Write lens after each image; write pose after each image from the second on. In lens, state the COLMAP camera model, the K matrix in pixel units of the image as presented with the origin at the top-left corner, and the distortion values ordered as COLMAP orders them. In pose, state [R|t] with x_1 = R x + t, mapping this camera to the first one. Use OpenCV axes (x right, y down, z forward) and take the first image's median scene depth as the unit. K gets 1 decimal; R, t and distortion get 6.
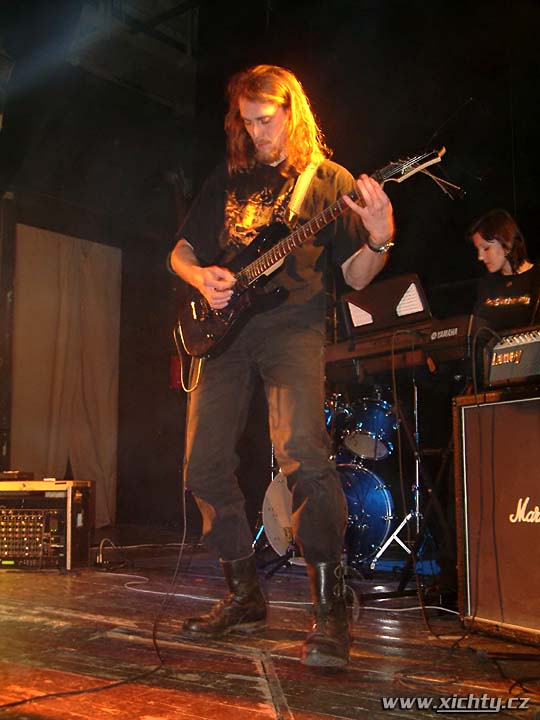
lens RADIAL K [[939.4, 0, 270.3], [0, 939.4, 359.6], [0, 0, 1]] dist [-0.079840, 0.000000]
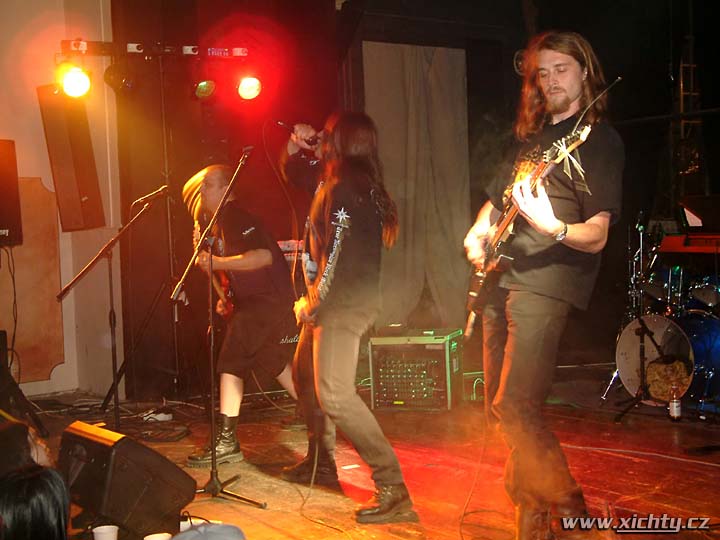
lens RADIAL K [[1145.7, 0, 358.0], [0, 1145.7, 266.2], [0, 0, 1]] dist [0.128940, 0.000000]
pose [[0.969804, -0.023715, -0.242728, 0.041239], [0.063306, 0.985625, 0.156636, -0.248931], [0.235525, -0.167272, 0.957365, -0.524921]]
